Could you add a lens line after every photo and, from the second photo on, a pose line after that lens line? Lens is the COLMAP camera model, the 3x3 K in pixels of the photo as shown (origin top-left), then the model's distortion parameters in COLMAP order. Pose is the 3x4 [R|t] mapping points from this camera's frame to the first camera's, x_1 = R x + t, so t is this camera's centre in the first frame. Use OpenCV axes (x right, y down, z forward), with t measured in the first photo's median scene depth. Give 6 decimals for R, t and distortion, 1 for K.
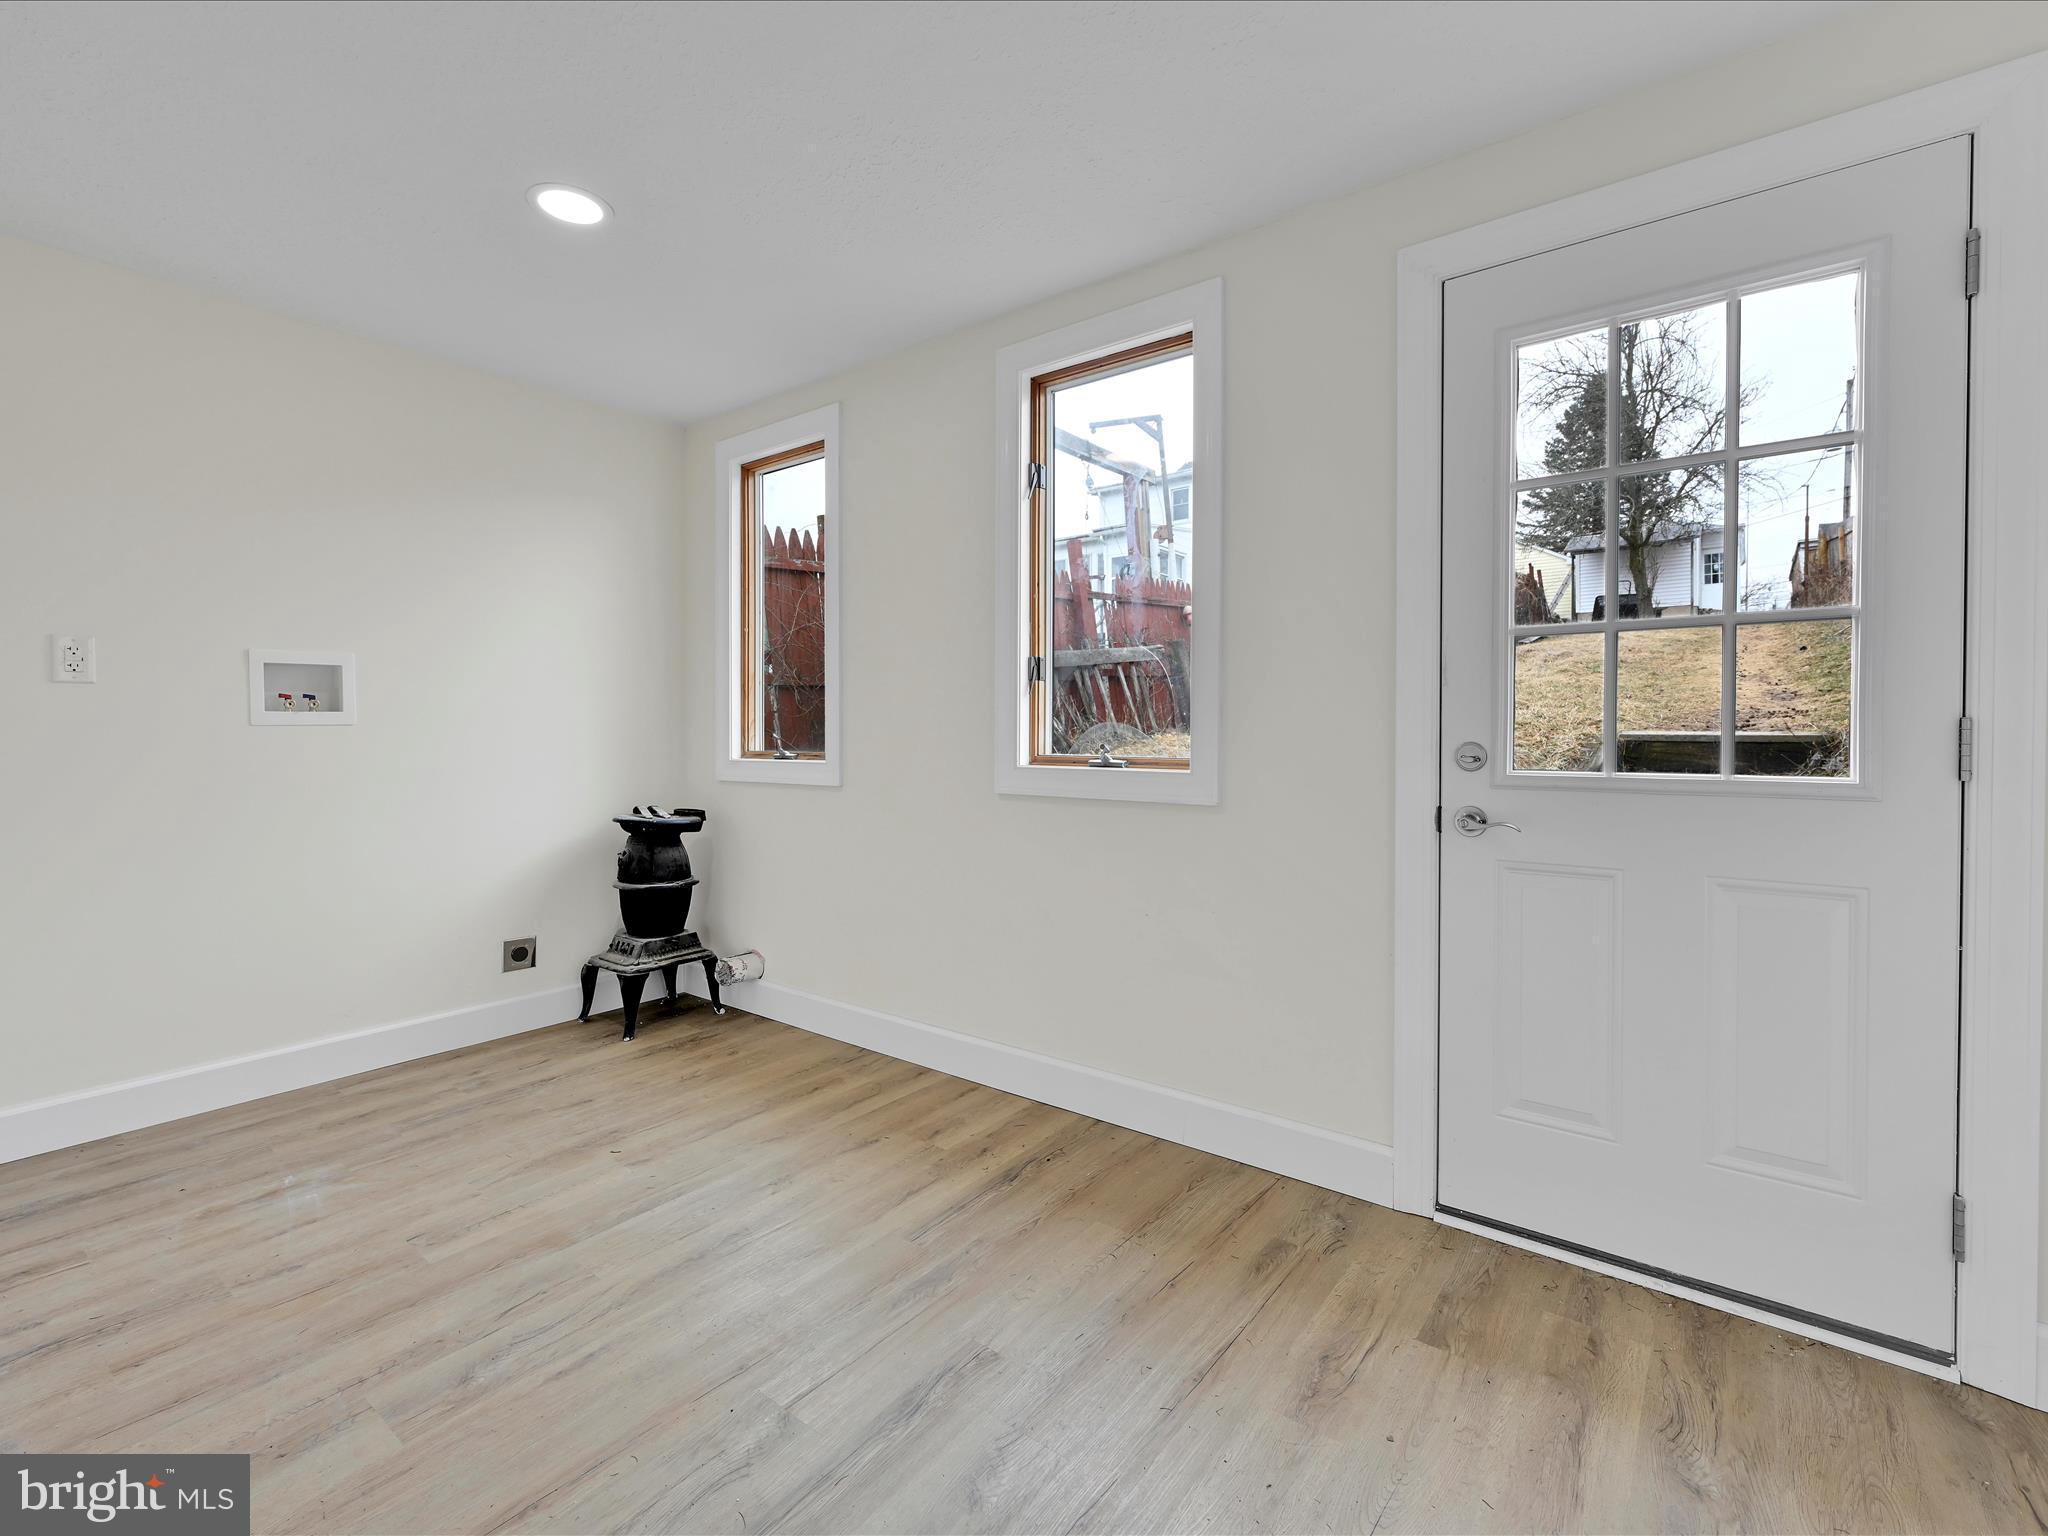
lens RADIAL K [[968.6, 0, 1010.6], [0, 968.6, 758.2], [0, 0, 1]] dist [0.004485, -0.000526]
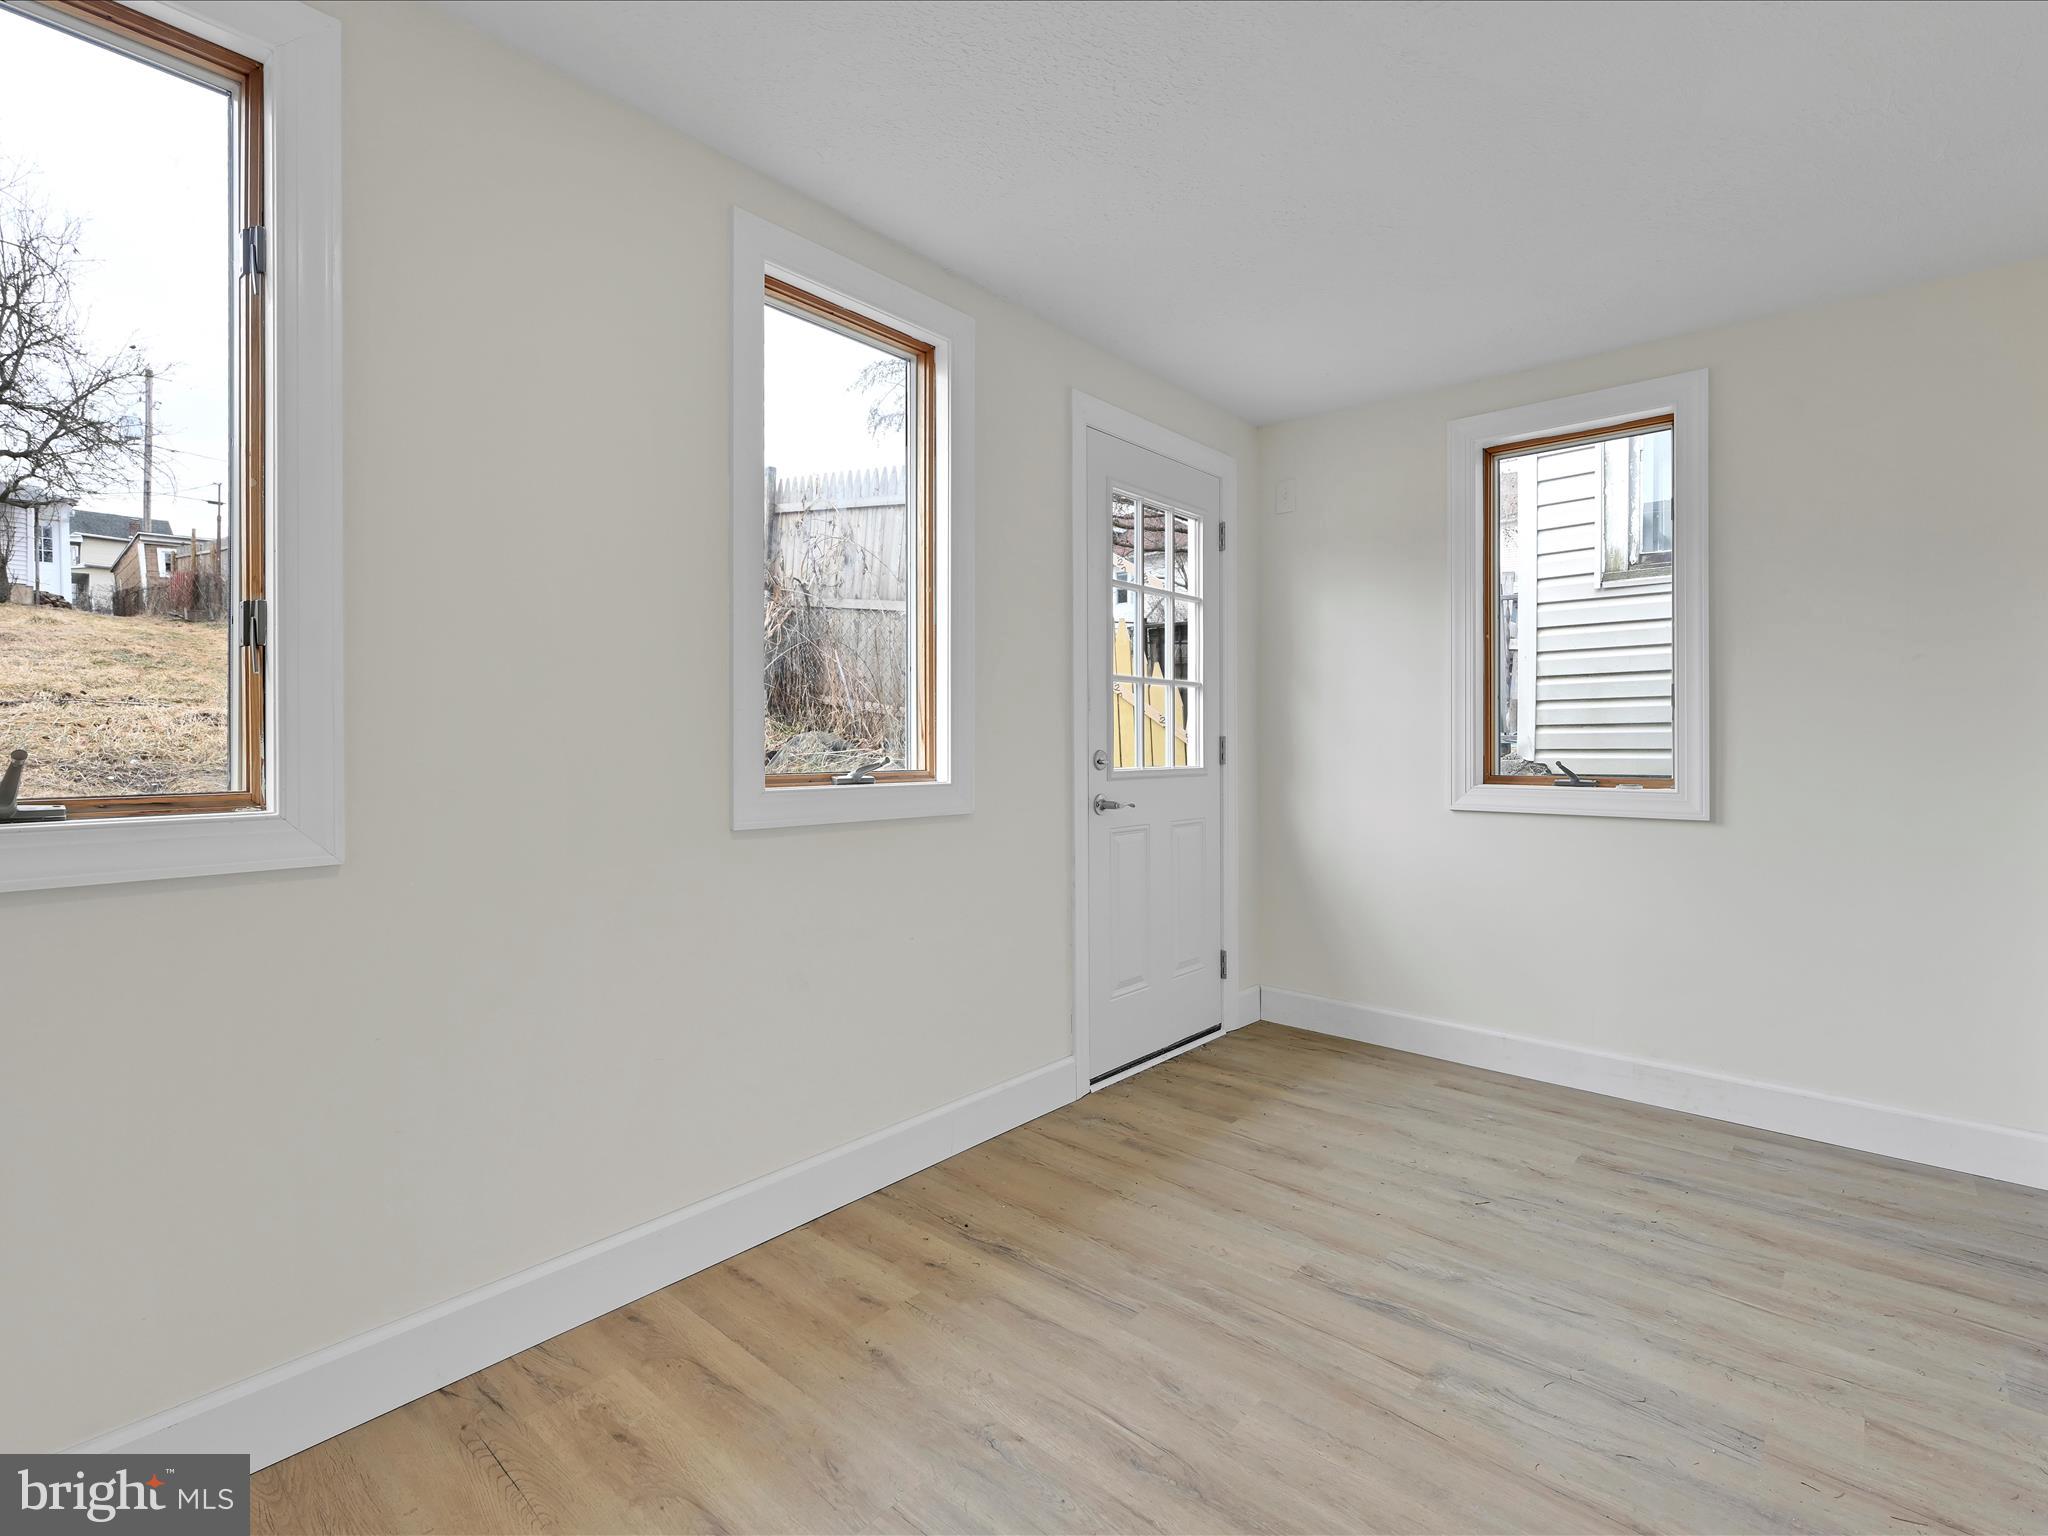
lens RADIAL K [[1013.3, 0, 1033.7], [0, 1013.3, 728.8], [0, 0, 1]] dist [0.010594, -0.000267]
pose [[0.005011, 0.011547, 0.999921, -1.031666], [0.025341, 0.999611, -0.011670, -0.034106], [-0.999666, 0.025397, 0.004717, 1.057606]]
